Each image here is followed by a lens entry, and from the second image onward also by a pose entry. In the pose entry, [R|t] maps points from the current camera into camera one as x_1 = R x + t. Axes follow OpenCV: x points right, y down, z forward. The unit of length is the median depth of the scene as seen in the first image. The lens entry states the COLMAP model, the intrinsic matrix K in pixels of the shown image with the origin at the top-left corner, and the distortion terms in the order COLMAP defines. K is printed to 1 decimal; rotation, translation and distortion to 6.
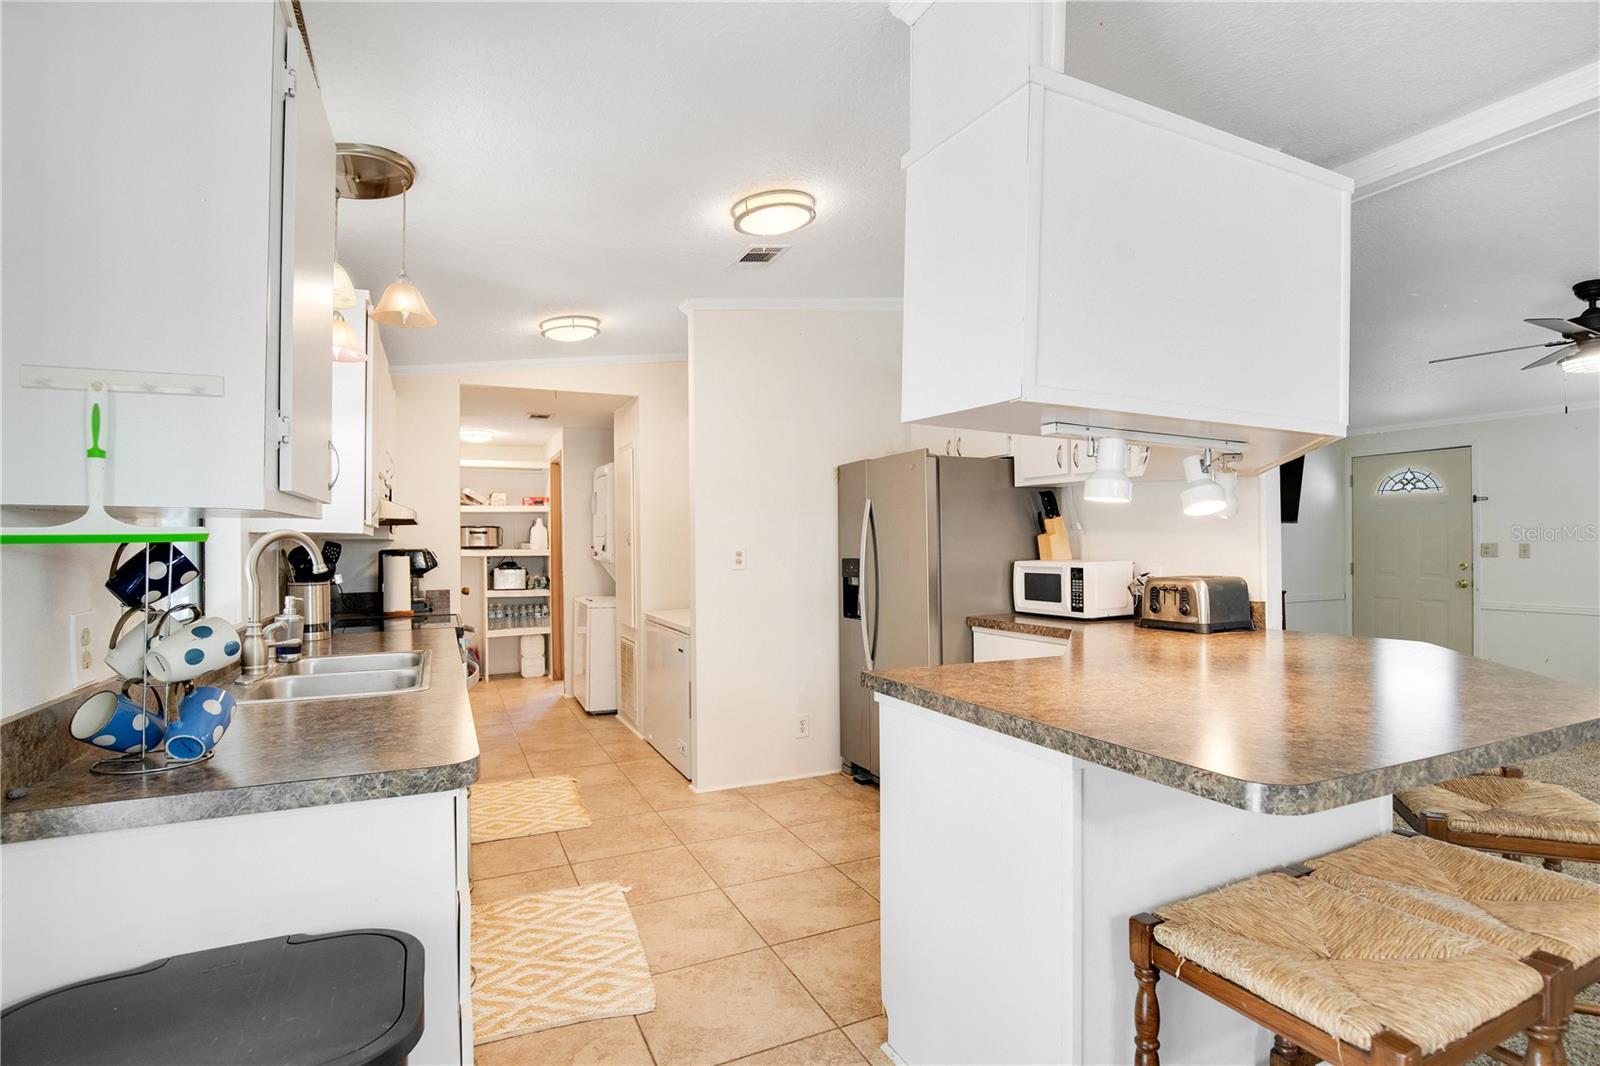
lens RADIAL K [[749.8, 0, 838.9], [0, 749.8, 530.6], [0, 0, 1]] dist [-0.024290, 0.003962]
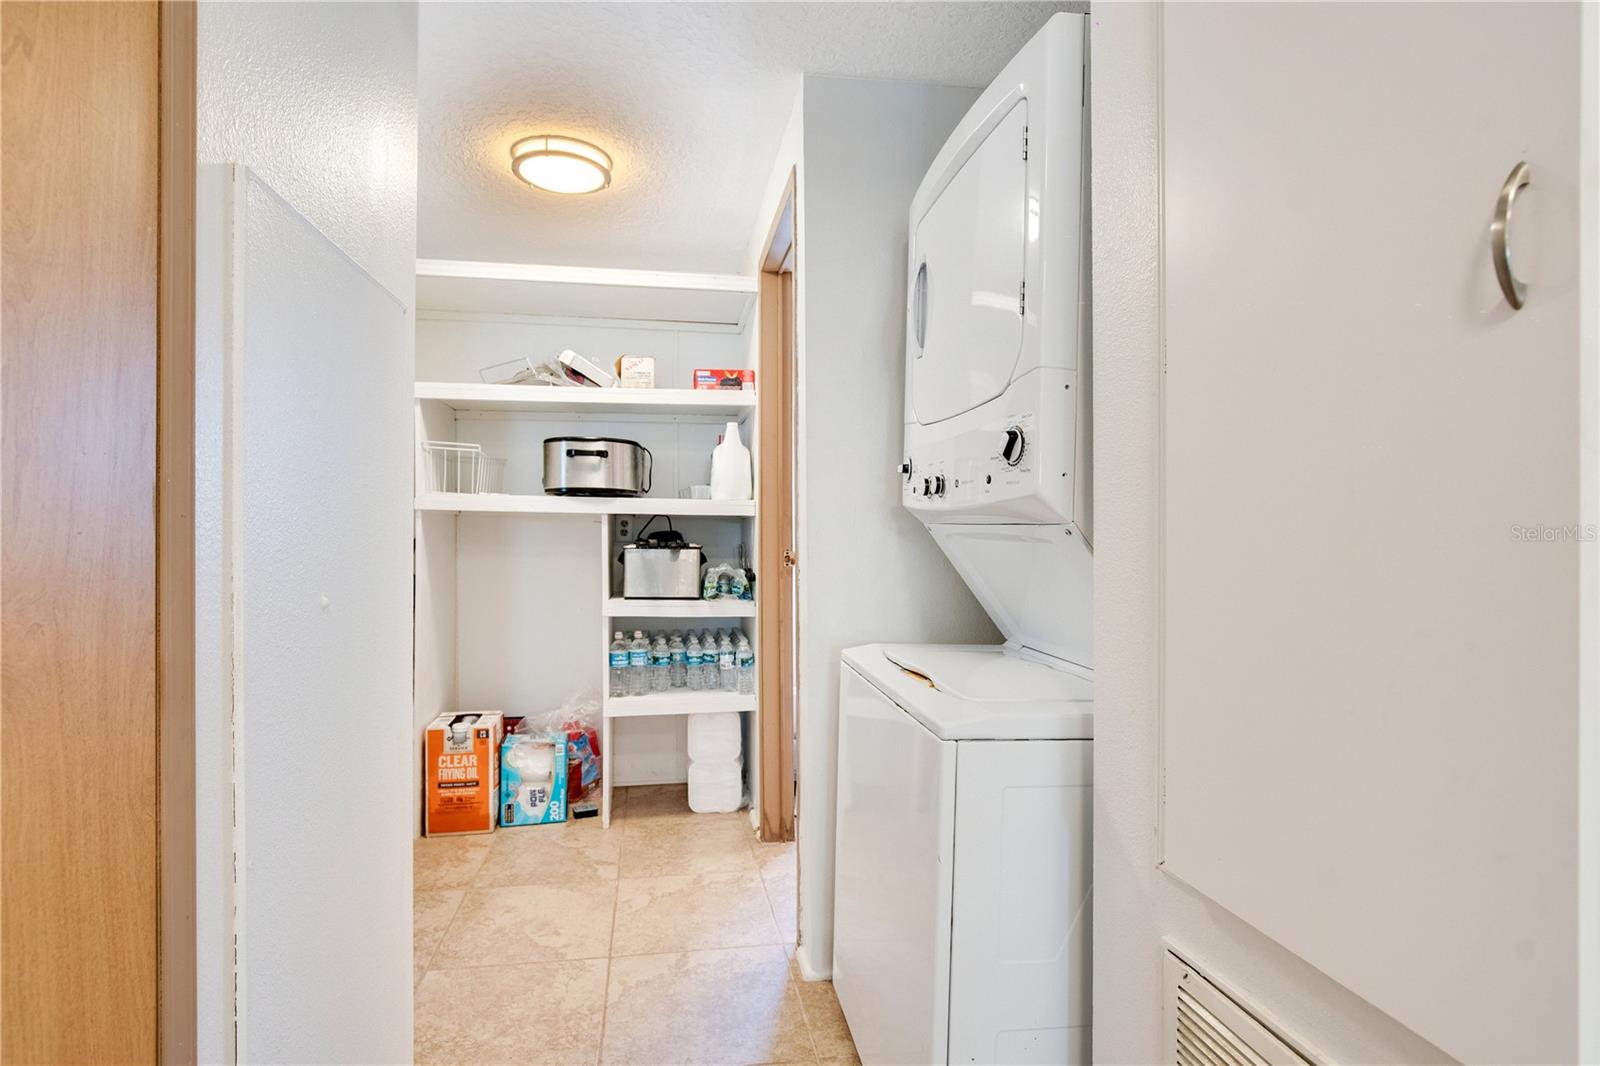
lens RADIAL K [[749.8, 0, 796.0], [0, 749.8, 533.3], [0, 0, 1]] dist [-0.024290, 0.003962]
pose [[0.955935, 0.015857, -0.293151, -0.251653], [-0.010290, 0.999736, 0.020523, 0.034967], [0.293399, -0.016602, 0.955846, 0.630114]]
